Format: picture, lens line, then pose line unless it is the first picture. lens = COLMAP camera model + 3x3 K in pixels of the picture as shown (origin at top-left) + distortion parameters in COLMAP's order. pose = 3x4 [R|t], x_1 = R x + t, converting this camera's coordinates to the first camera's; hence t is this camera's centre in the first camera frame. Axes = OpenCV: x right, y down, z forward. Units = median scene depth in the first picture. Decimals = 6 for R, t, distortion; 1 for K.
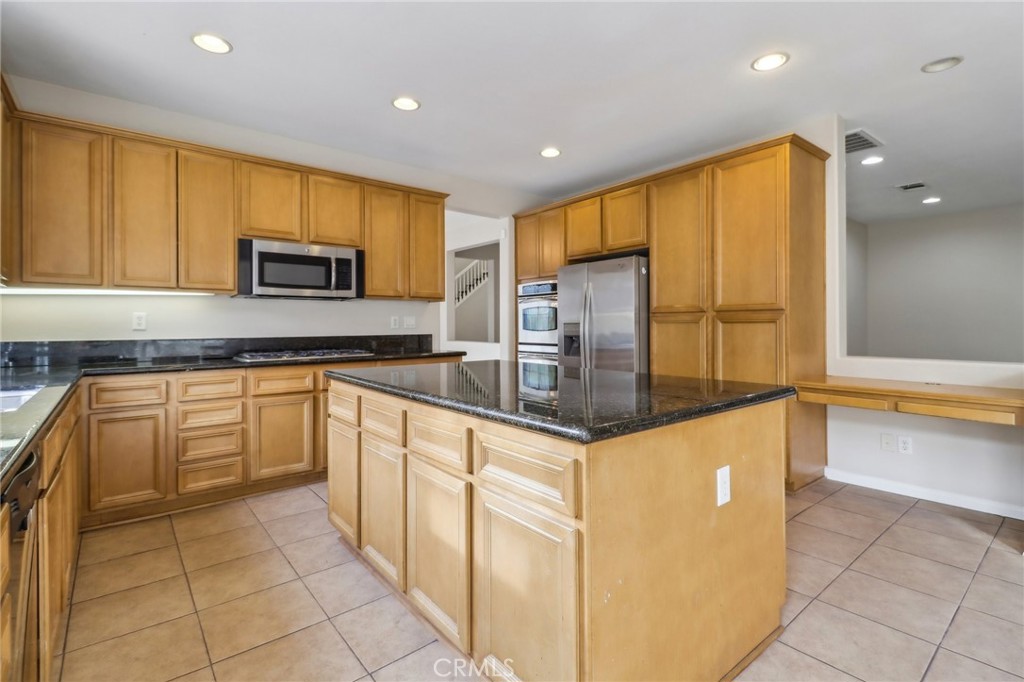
lens RADIAL K [[486.0, 0, 525.0], [0, 486.0, 325.5], [0, 0, 1]] dist [0.000814, 0.000137]
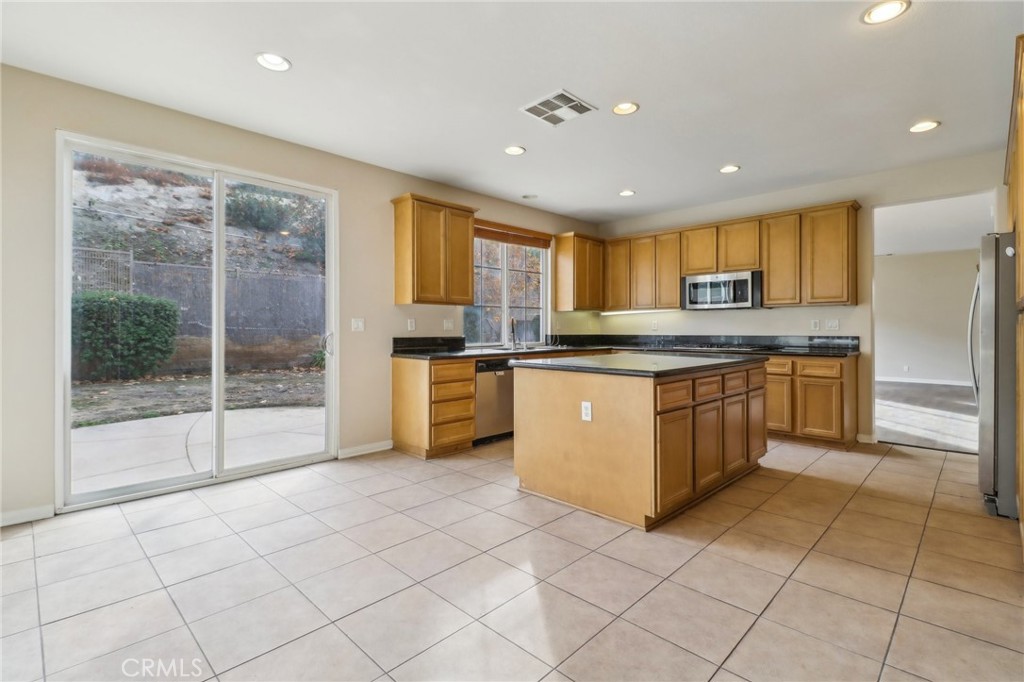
lens RADIAL K [[477.9, 0, 513.8], [0, 477.9, 325.8], [0, 0, 1]] dist [0.000809, -0.000593]
pose [[0.097539, -0.002335, -0.995229, 1.011587], [0.001383, 0.999997, -0.002211, -0.003587], [0.995231, -0.001161, 0.097542, 0.232496]]
